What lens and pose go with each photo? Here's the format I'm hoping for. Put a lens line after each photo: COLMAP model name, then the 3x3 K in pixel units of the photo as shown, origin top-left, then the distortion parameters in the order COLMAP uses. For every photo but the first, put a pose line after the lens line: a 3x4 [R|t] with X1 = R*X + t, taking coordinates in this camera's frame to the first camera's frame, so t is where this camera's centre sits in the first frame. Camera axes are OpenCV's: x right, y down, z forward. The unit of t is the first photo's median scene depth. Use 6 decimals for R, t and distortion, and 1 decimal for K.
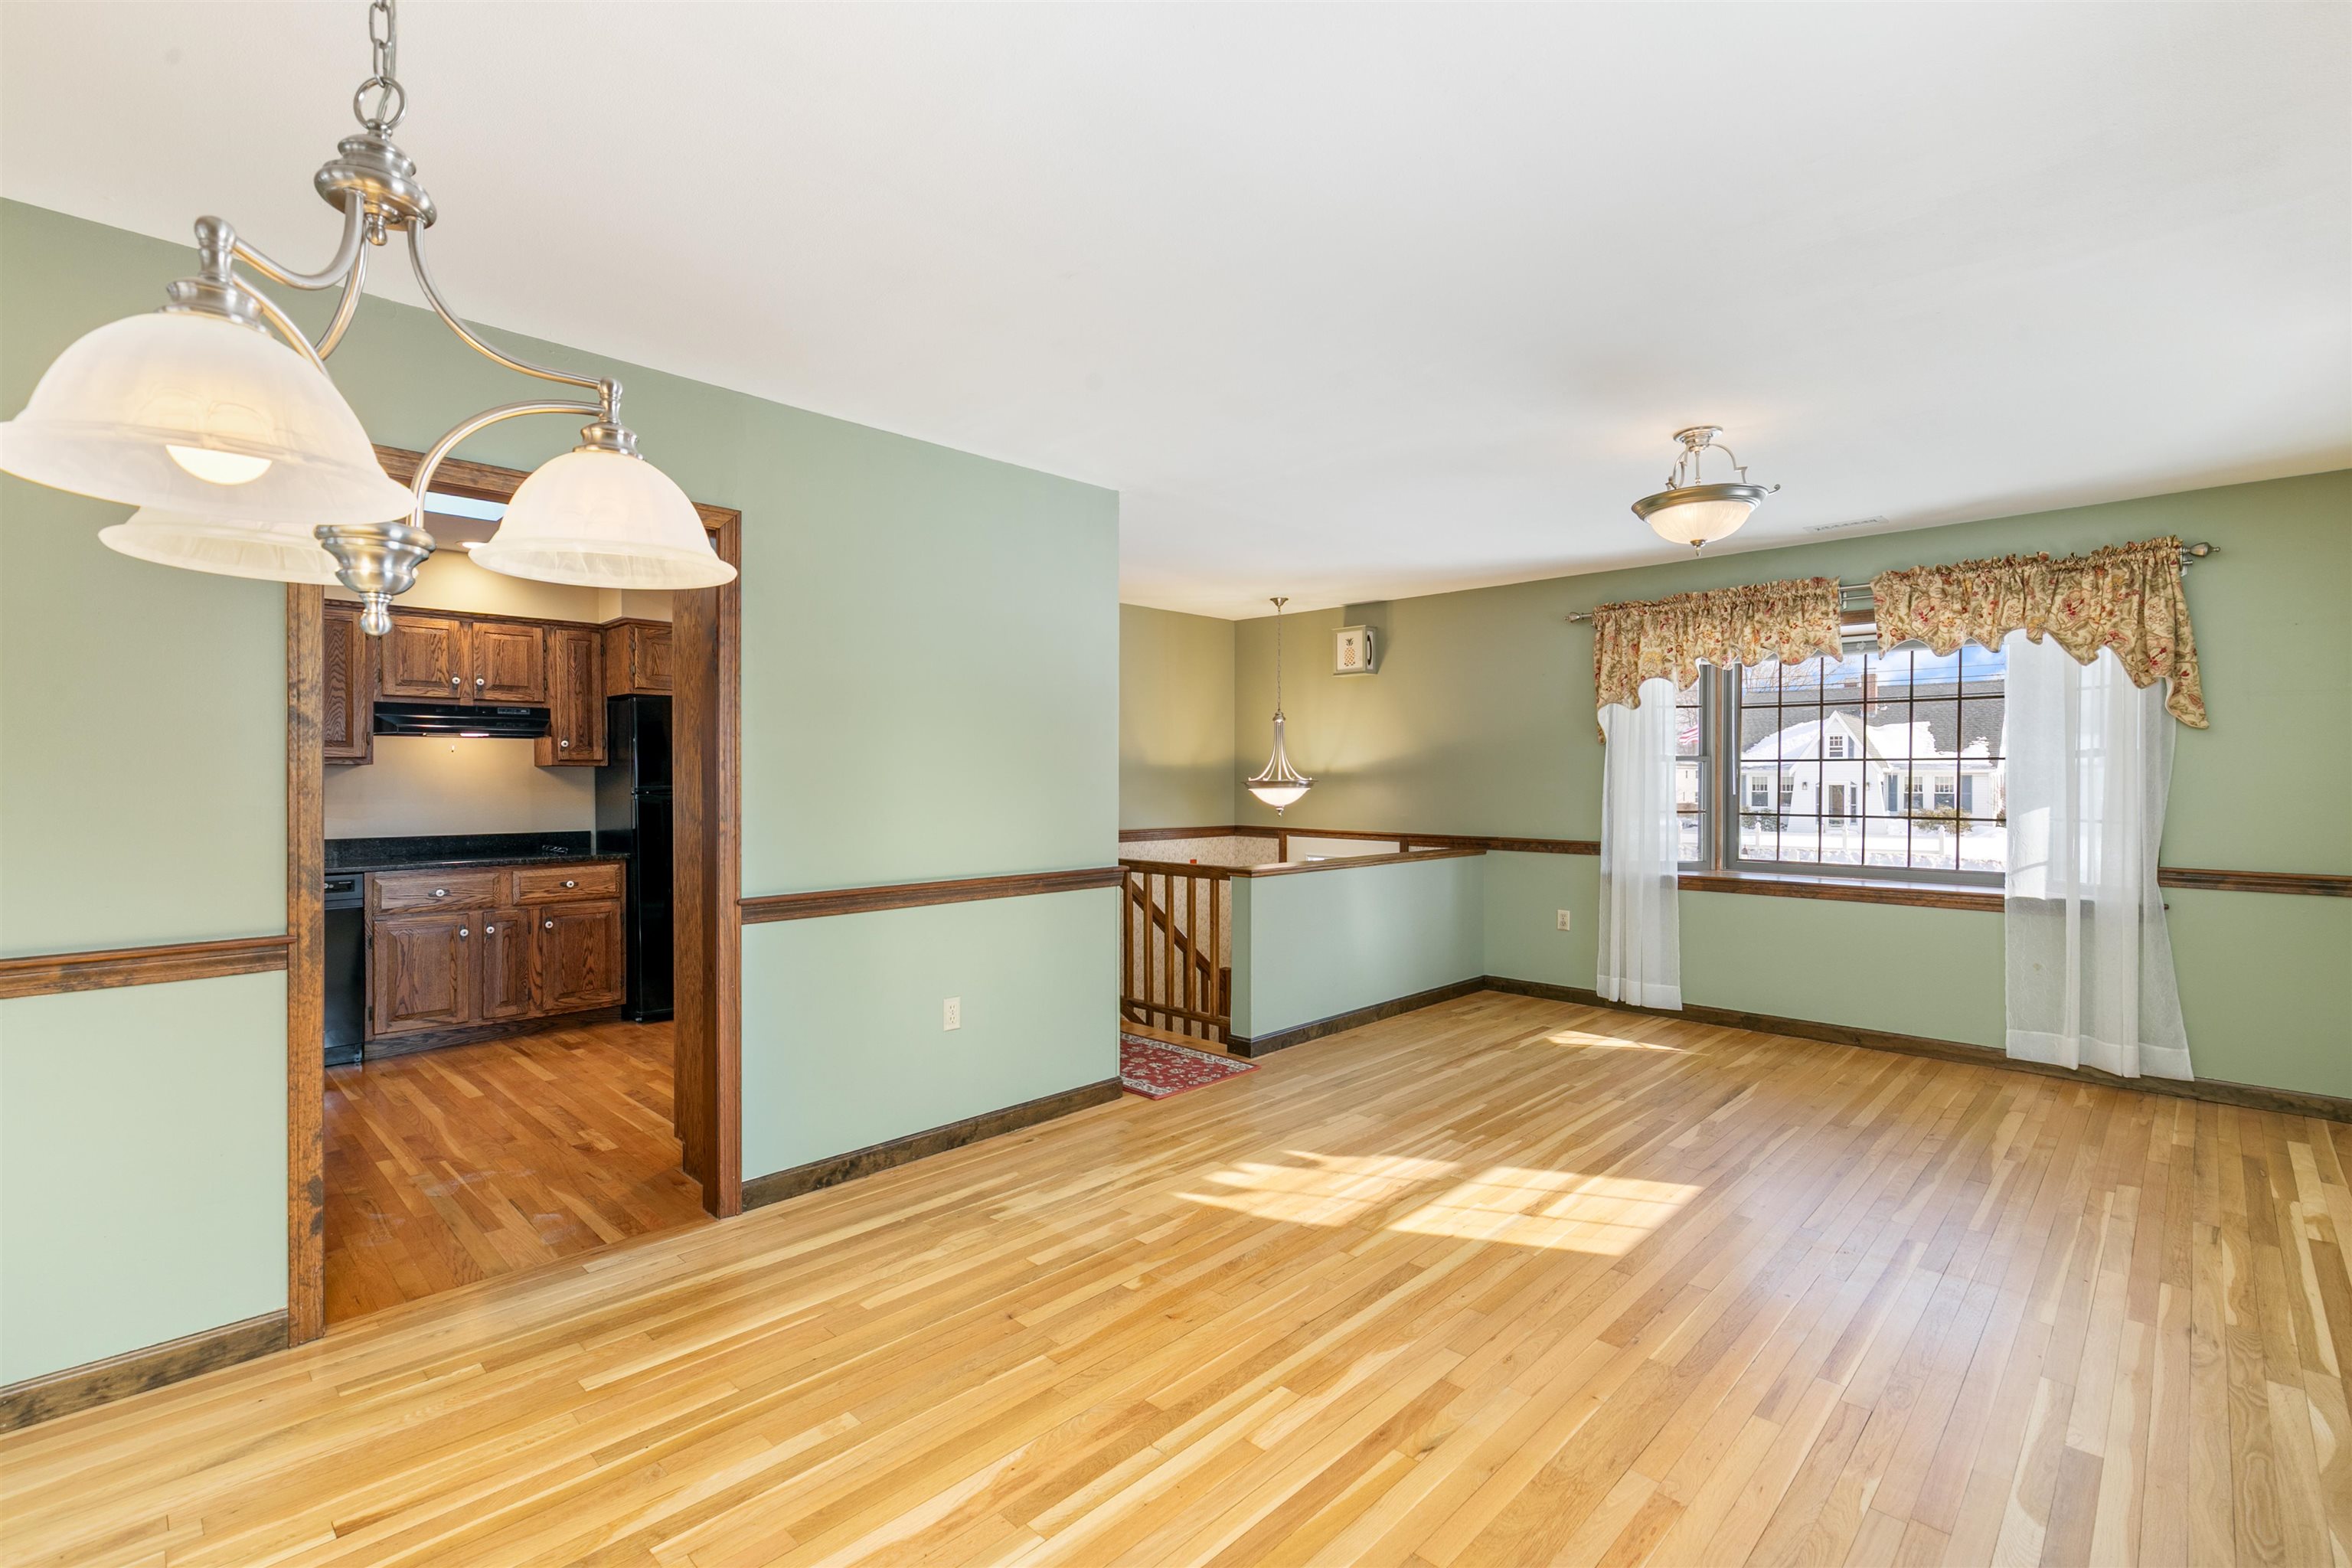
lens RADIAL K [[1058.8, 0, 1160.6], [0, 1058.8, 781.9], [0, 0, 1]] dist [0.009434, -0.001289]
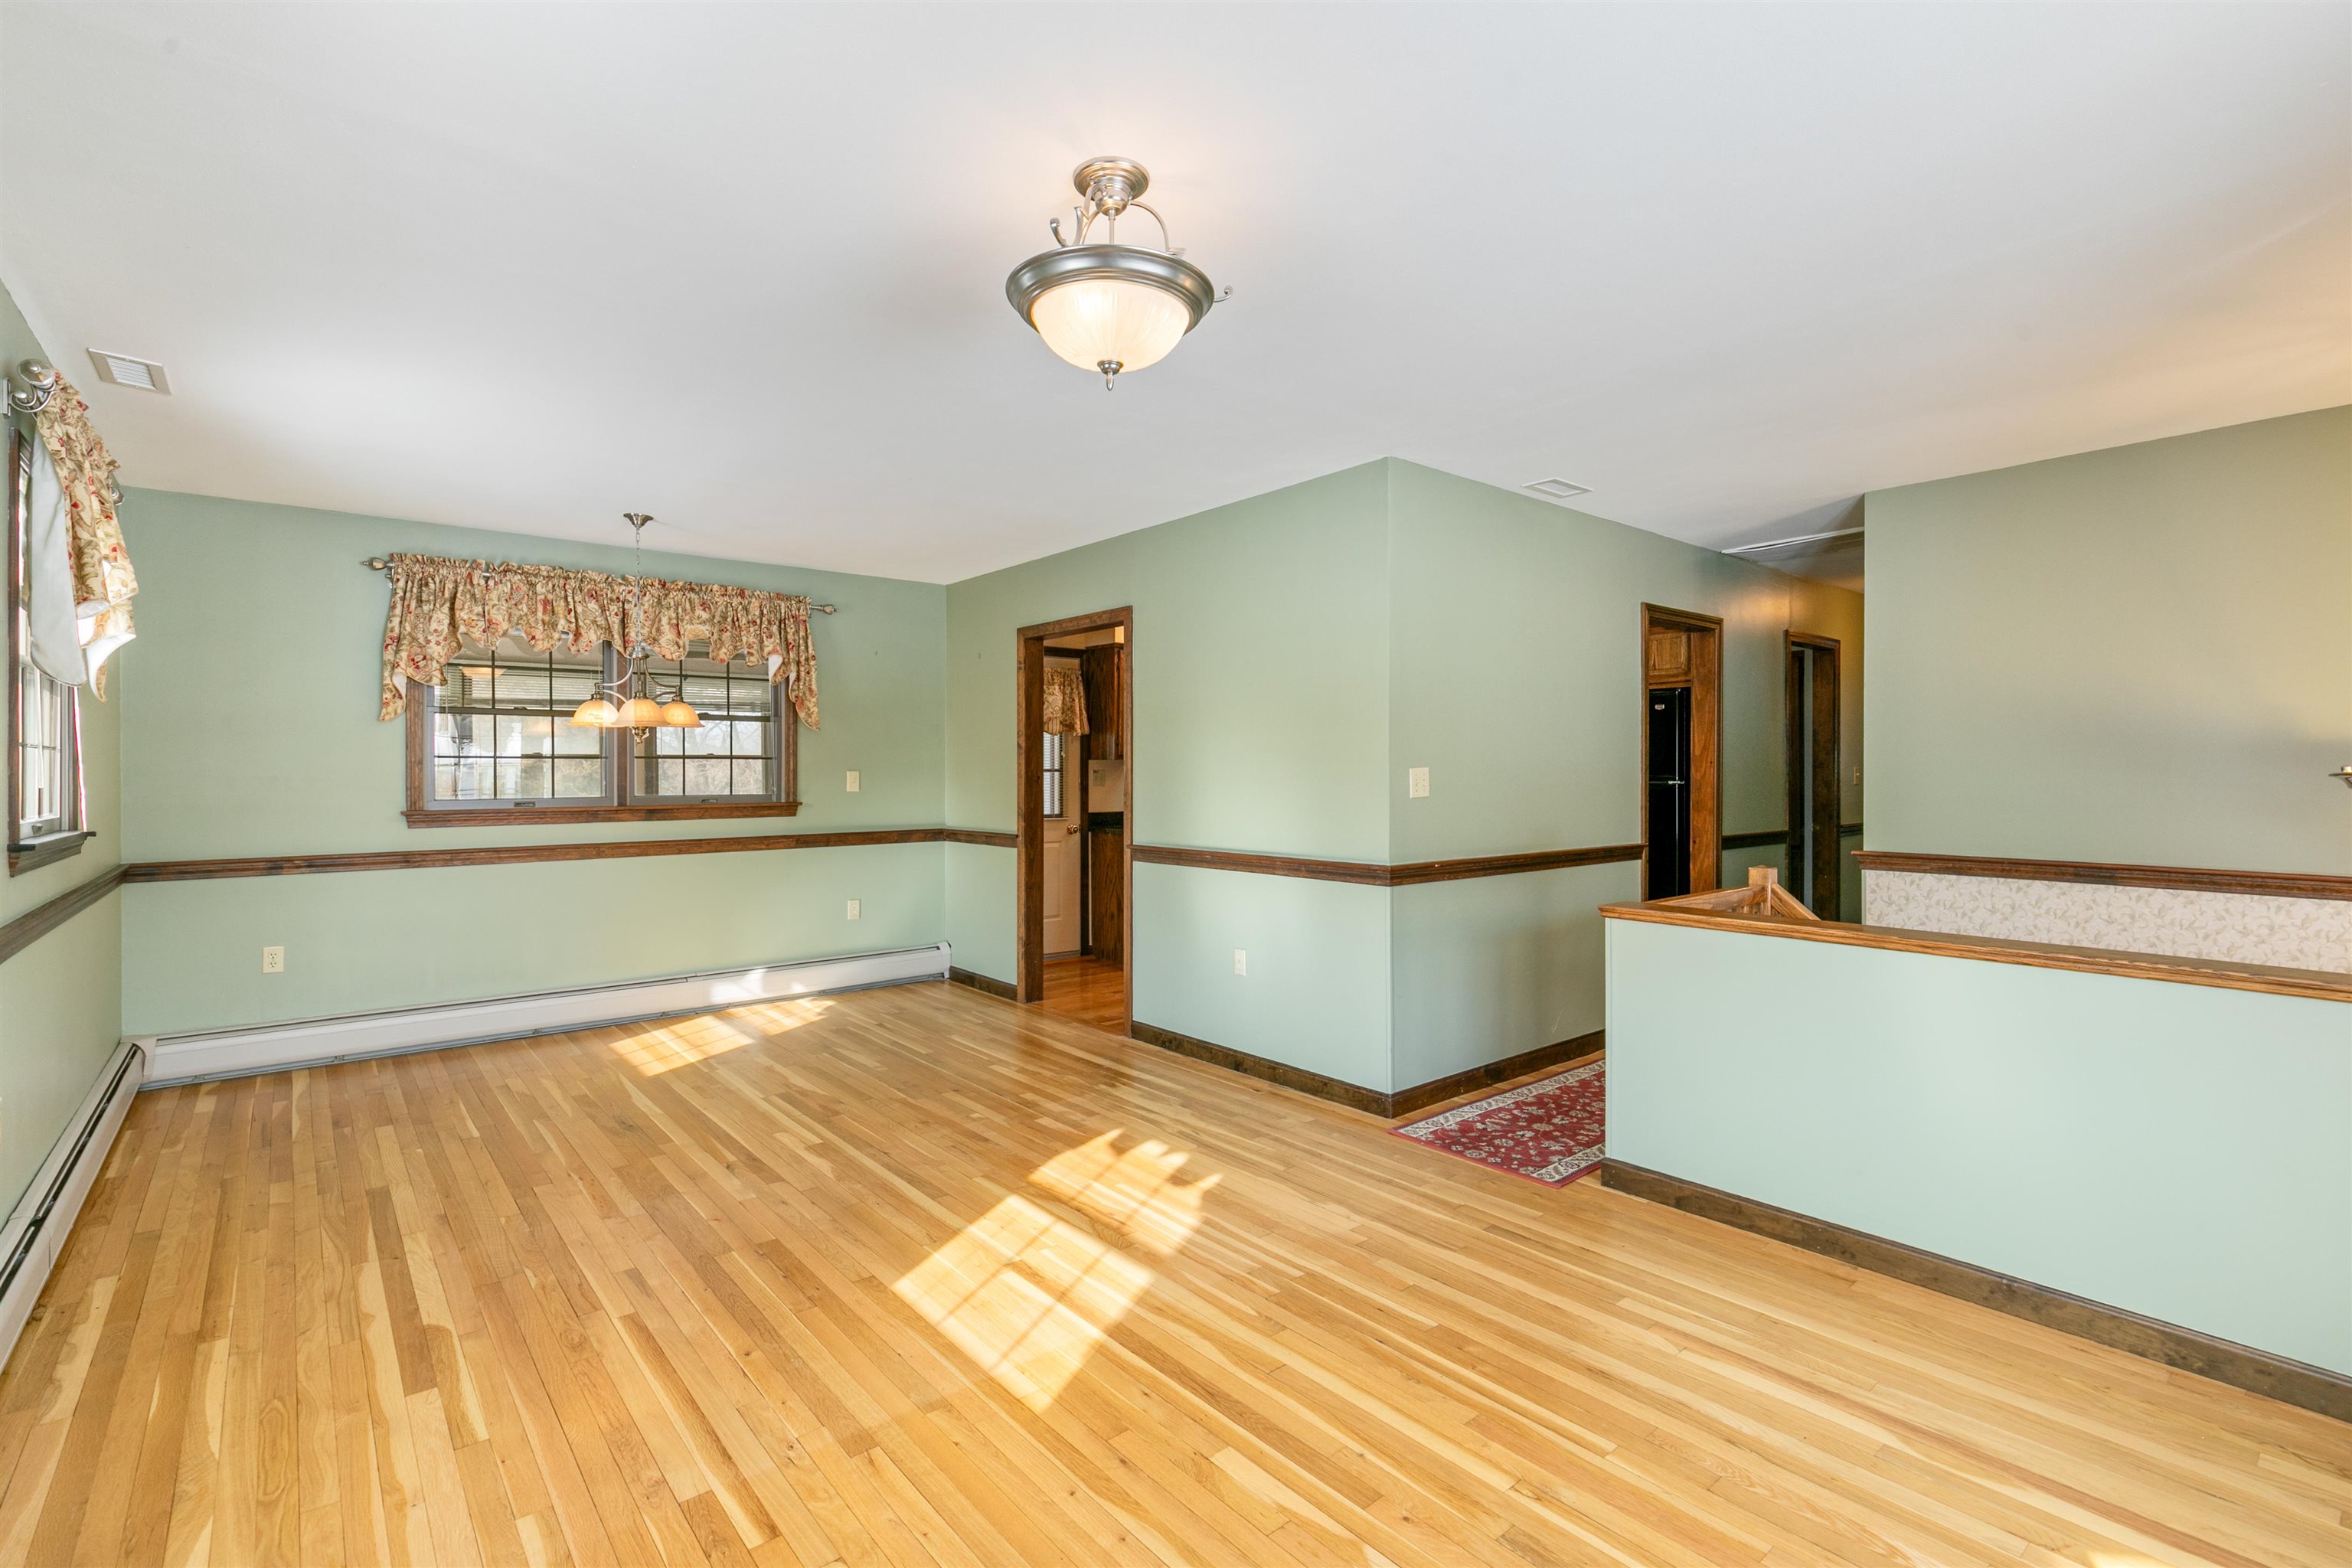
lens RADIAL K [[1058.8, 0, 1152.2], [0, 1058.8, 770.7], [0, 0, 1]] dist [0.009434, -0.001289]
pose [[-0.111621, 0.001774, -0.993749, 0.864388], [-0.000439, 0.999998, 0.001834, -0.004582], [0.993751, 0.000641, -0.111620, 0.864798]]
